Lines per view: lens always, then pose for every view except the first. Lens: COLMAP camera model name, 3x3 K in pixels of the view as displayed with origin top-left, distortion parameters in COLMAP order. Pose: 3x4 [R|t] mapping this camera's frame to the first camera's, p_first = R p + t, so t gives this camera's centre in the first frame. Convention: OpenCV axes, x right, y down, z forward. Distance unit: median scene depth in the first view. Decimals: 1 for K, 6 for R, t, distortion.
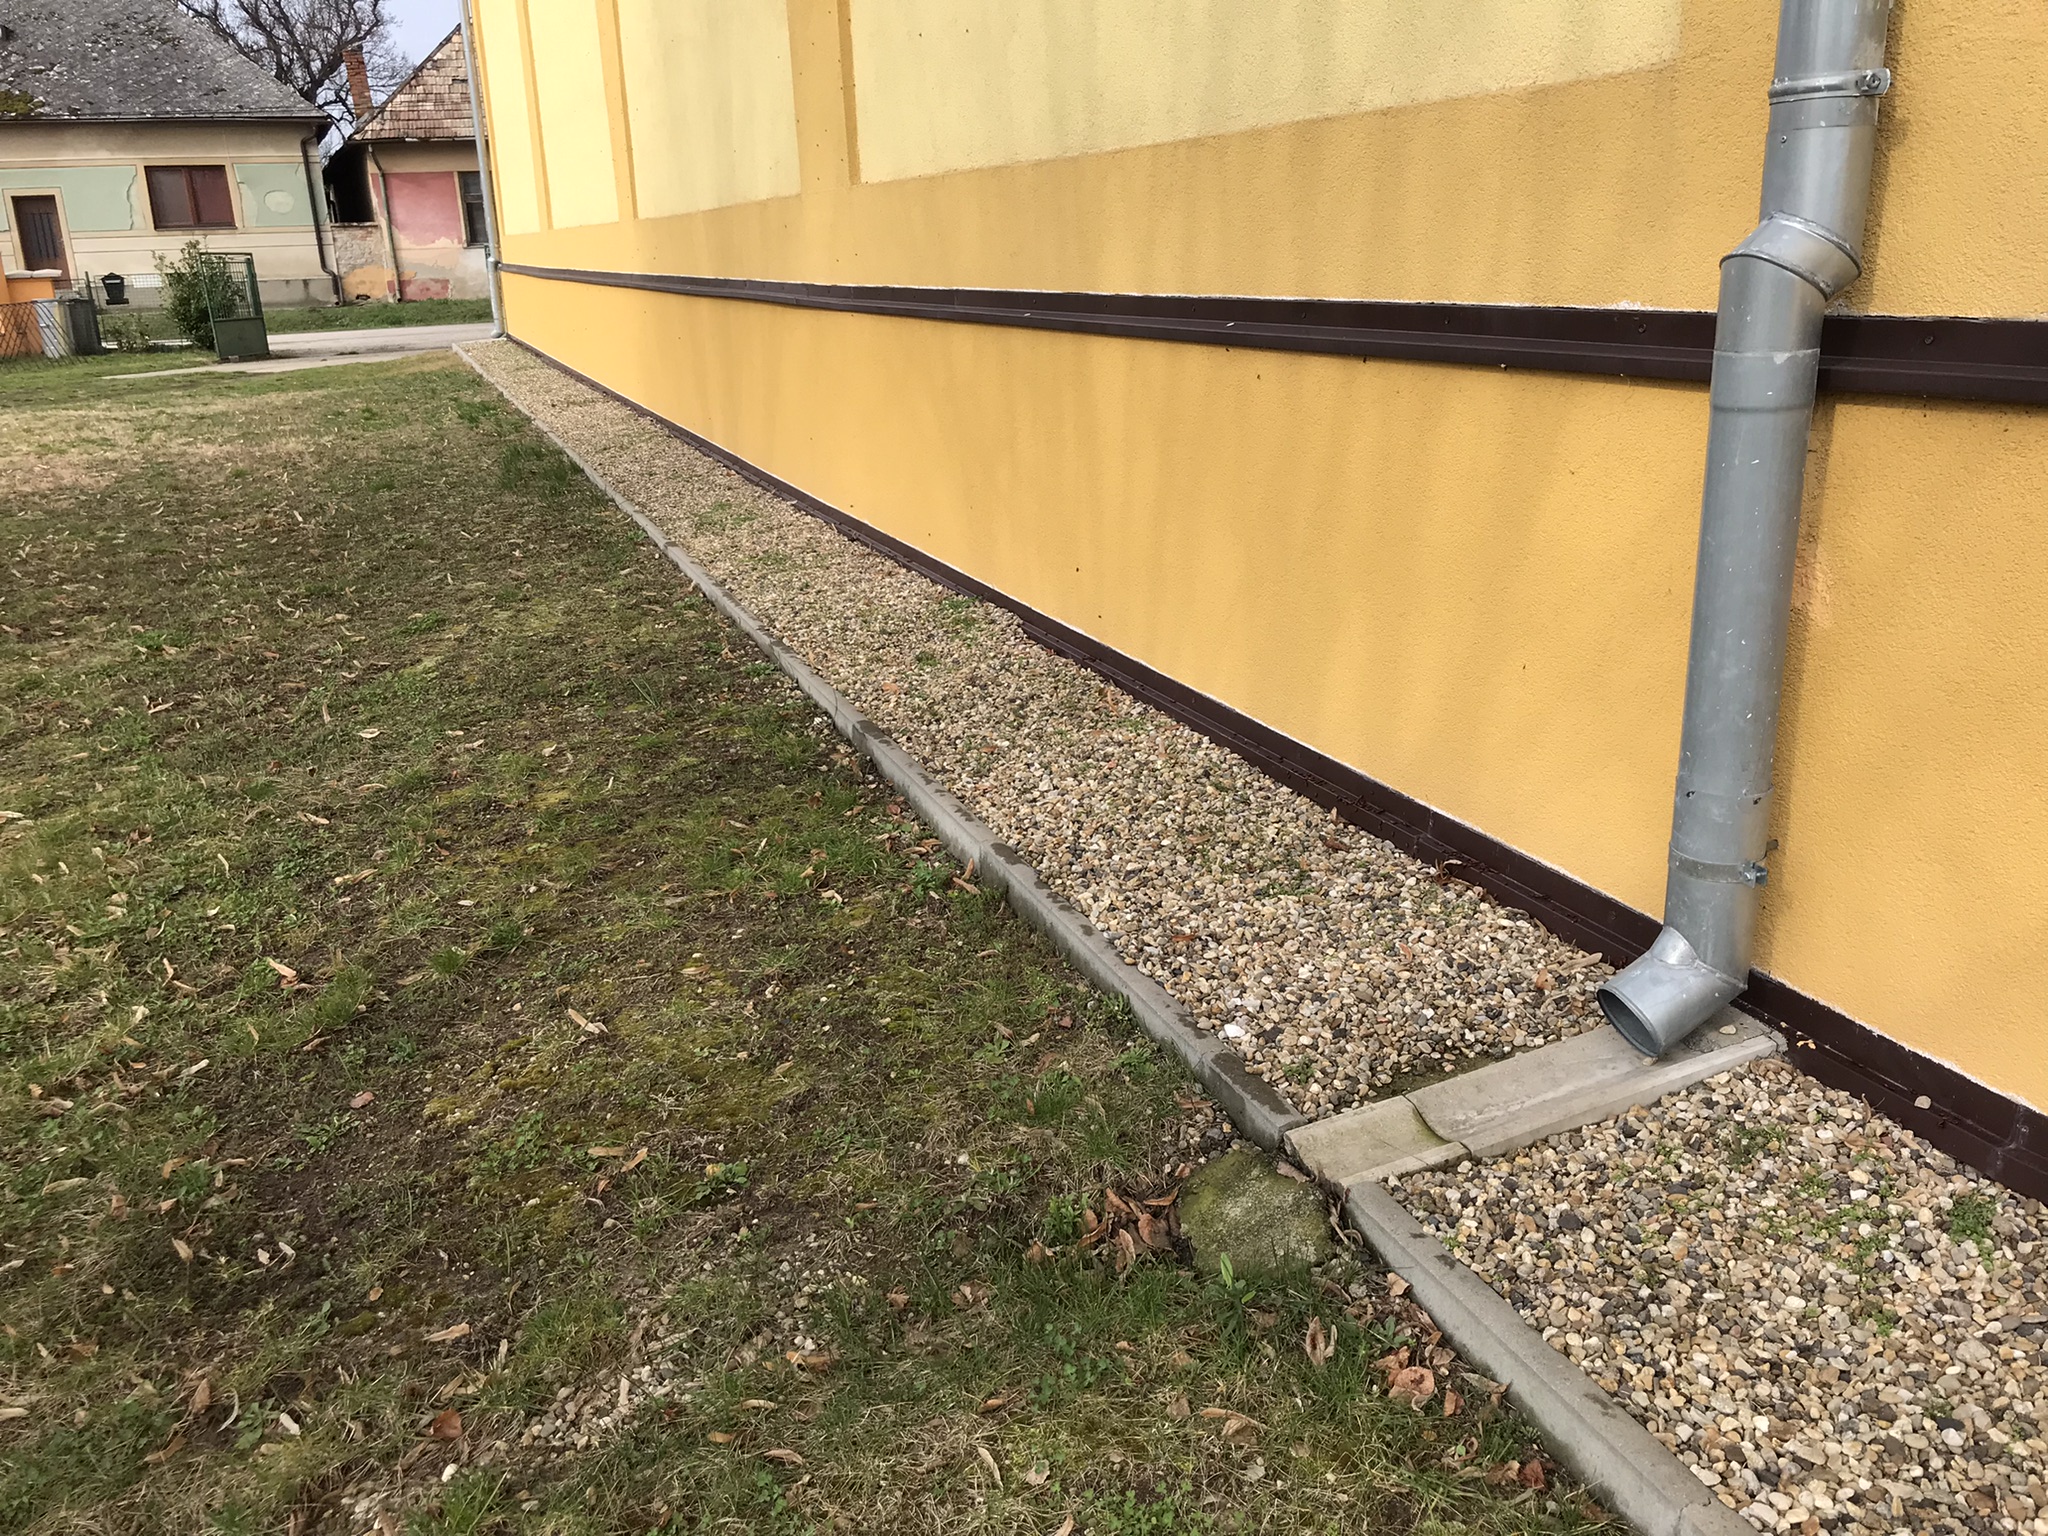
lens RADIAL K [[1627.4, 0, 1016.3], [0, 1627.4, 771.0], [0, 0, 1]] dist [0.035701, 0.013315]
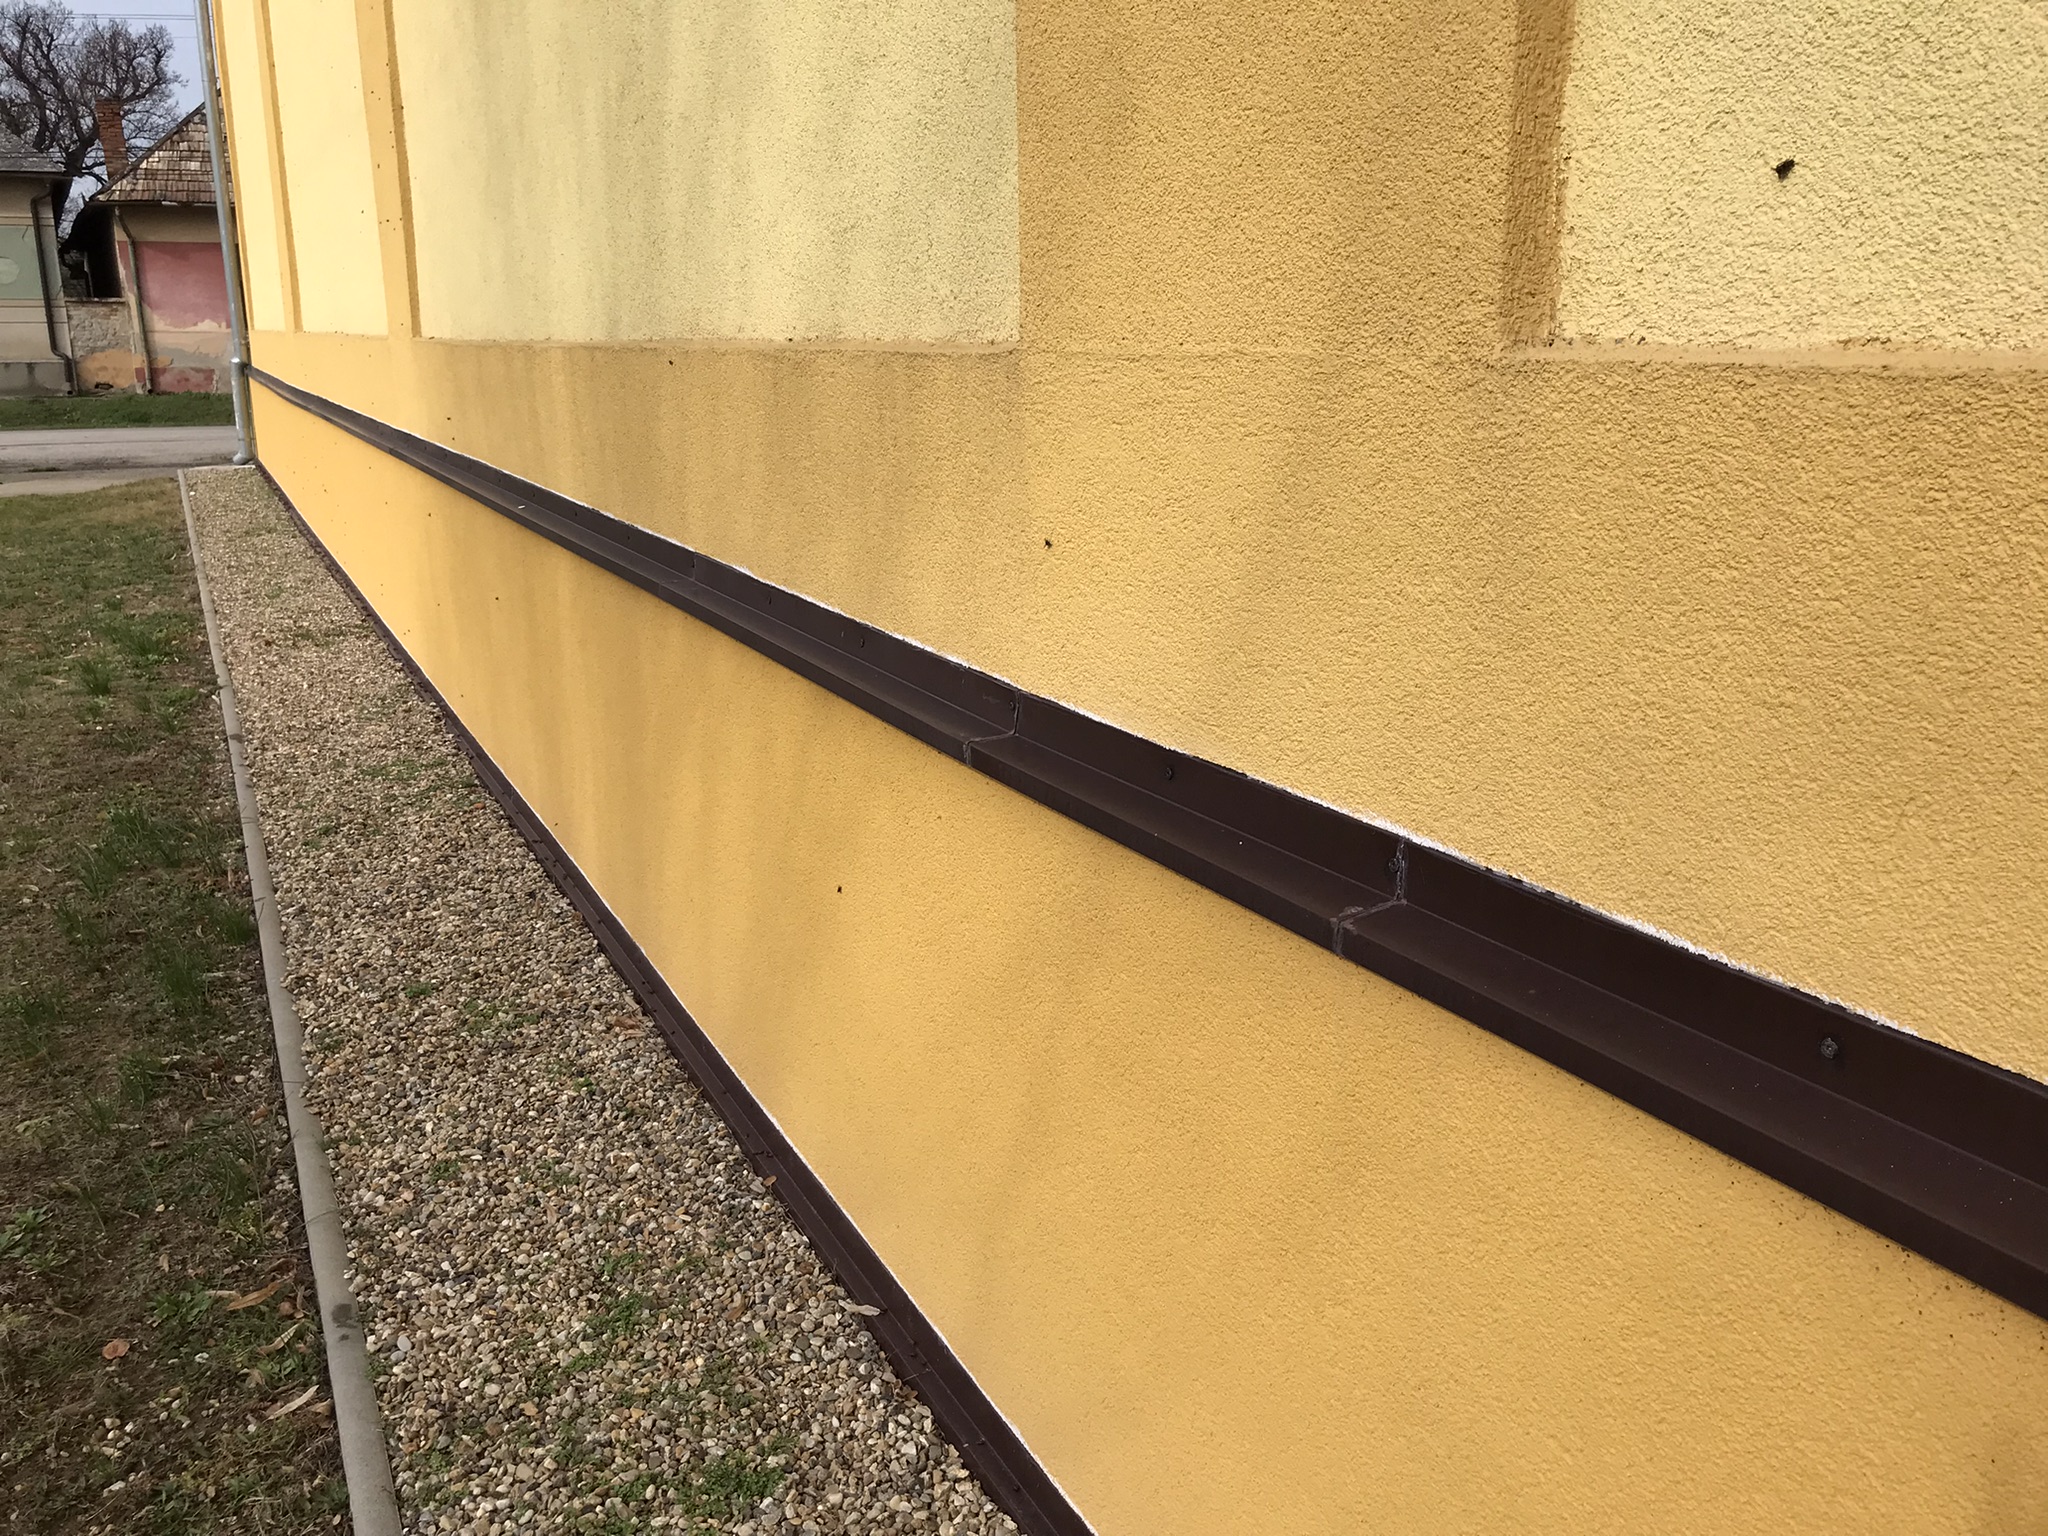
lens RADIAL K [[1627.4, 0, 1033.6], [0, 1627.4, 764.8], [0, 0, 1]] dist [0.035701, 0.013315]
pose [[0.993347, 0.002718, 0.115127, -0.027030], [0.004005, 0.998302, -0.058120, -0.047386], [-0.115090, 0.058195, 0.991649, 0.130319]]
